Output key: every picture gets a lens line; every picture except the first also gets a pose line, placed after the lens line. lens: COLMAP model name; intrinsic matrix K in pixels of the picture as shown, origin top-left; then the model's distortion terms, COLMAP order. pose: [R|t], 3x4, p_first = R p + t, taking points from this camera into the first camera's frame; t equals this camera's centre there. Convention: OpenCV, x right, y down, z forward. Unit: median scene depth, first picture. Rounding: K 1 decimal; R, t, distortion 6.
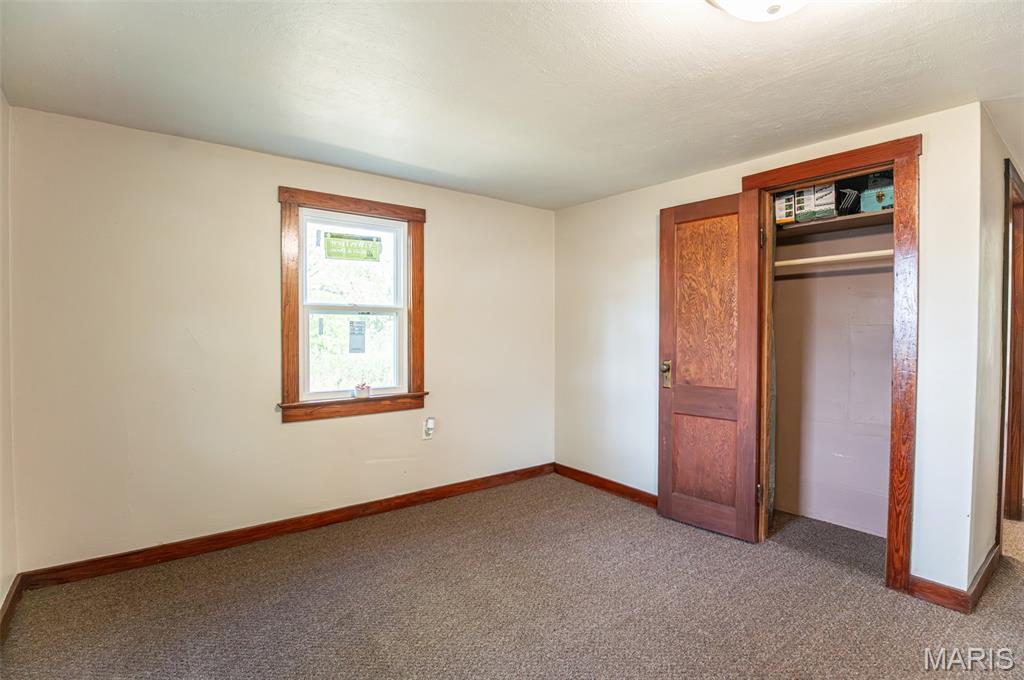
lens RADIAL K [[498.4, 0, 512.0], [0, 498.4, 340.0], [0, 0, 1]] dist [-0.015417, -0.009591]
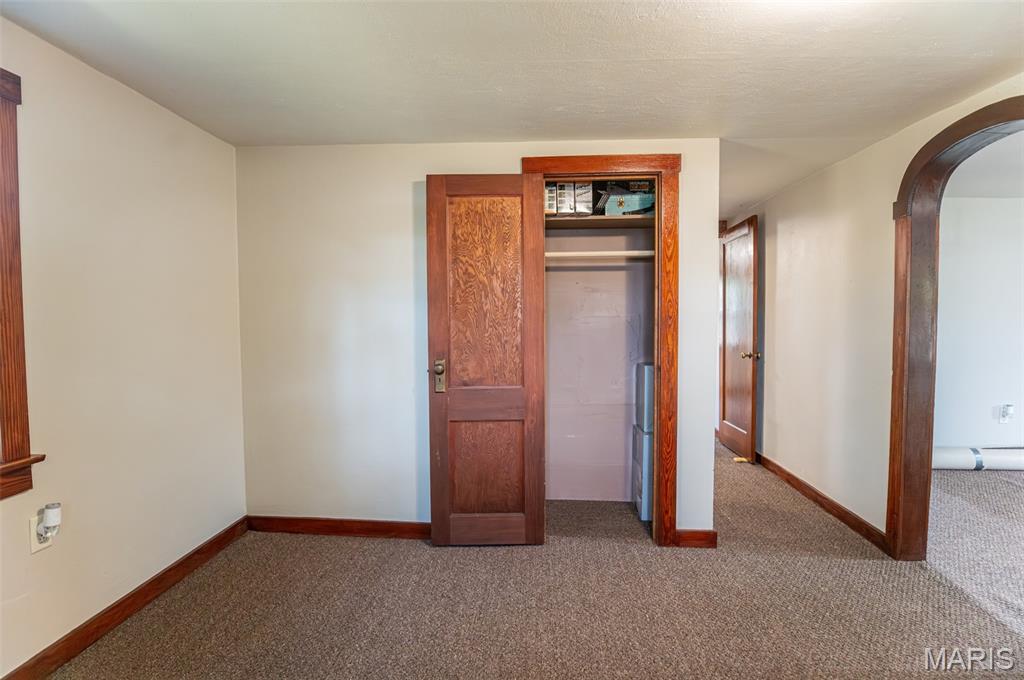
lens RADIAL K [[498.4, 0, 512.0], [0, 498.4, 340.0], [0, 0, 1]] dist [-0.015417, -0.009591]
pose [[0.659318, -0.036844, 0.750961, -0.247154], [0.018531, 0.999292, 0.032758, -0.017824], [-0.751636, -0.007682, 0.659534, 0.382245]]
